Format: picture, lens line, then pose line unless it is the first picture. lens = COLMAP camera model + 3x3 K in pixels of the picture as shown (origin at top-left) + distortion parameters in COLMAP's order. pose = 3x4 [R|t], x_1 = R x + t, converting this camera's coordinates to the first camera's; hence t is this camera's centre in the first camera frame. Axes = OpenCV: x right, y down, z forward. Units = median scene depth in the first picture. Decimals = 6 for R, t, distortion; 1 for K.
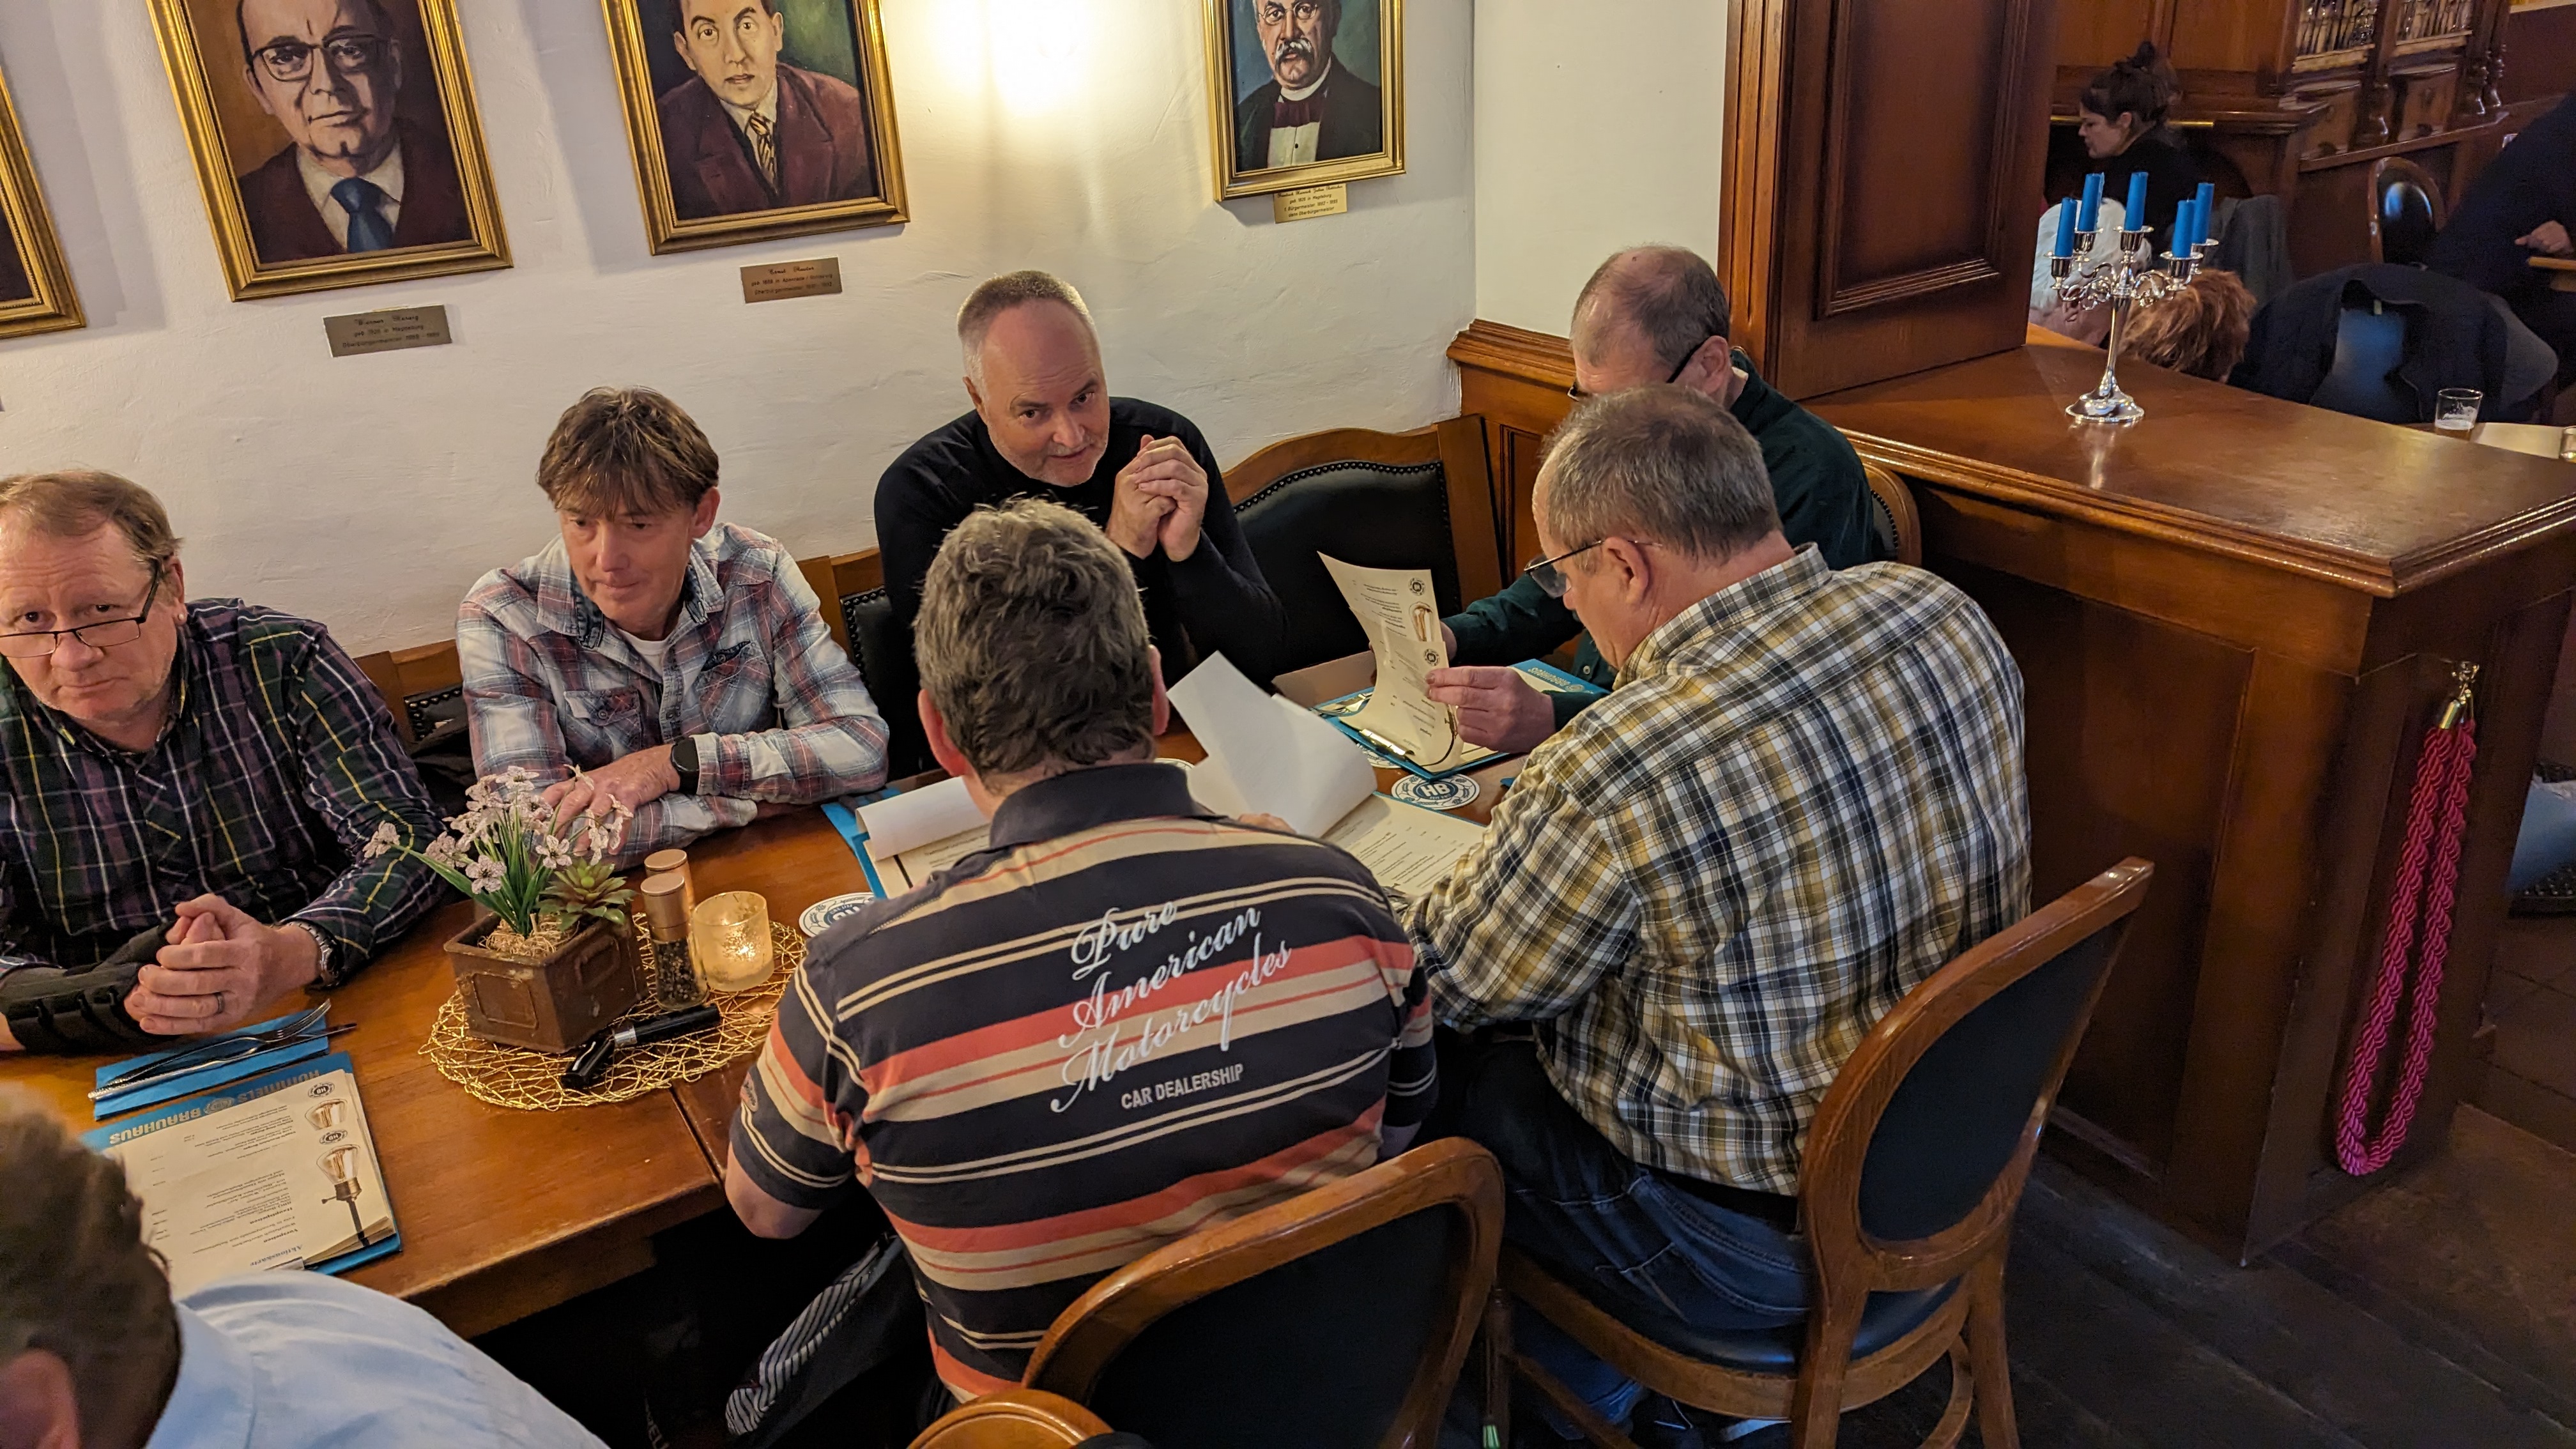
lens RADIAL K [[1880.0, 0, 1315.7], [0, 1880.0, 751.4], [0, 0, 1]] dist [0.038957, -0.043220]
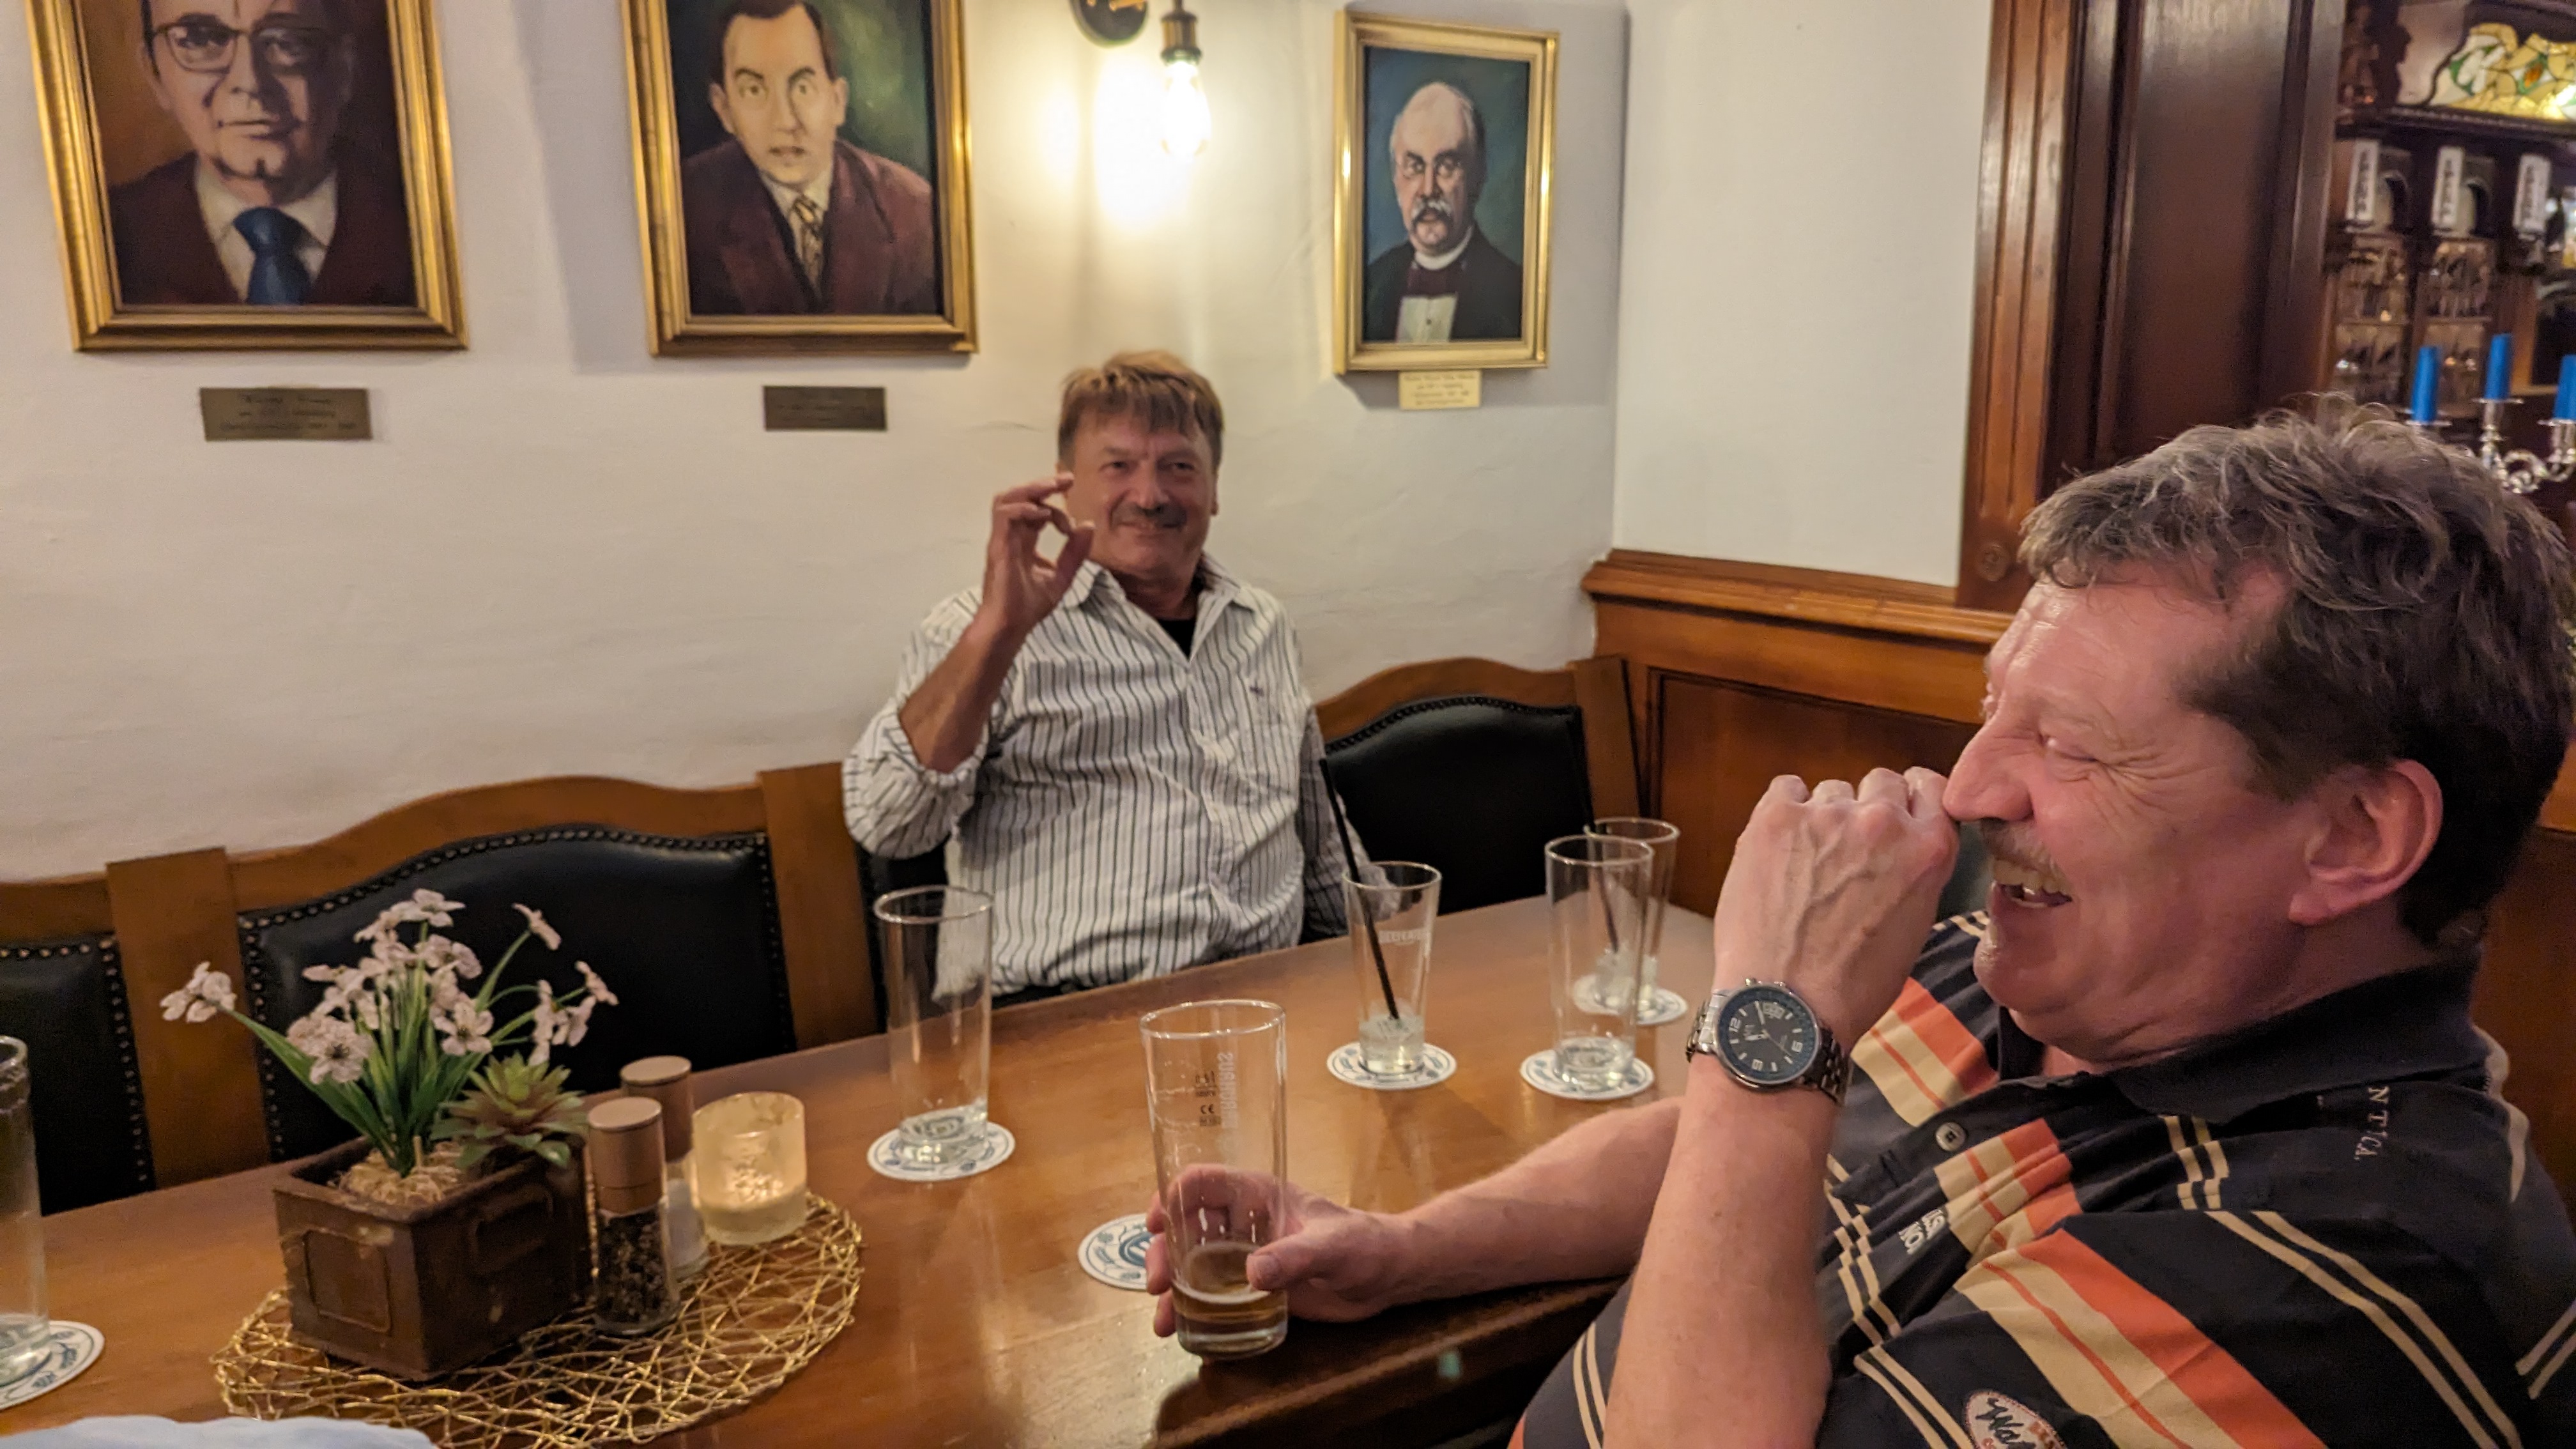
lens RADIAL K [[1880.0, 0, 1338.2], [0, 1880.0, 761.9], [0, 0, 1]] dist [0.038957, -0.043220]
pose [[0.997563, 0.031052, 0.062481, -0.112841], [-0.017118, 0.977061, -0.212270, 0.059732], [-0.067639, 0.210683, 0.975212, 0.258118]]
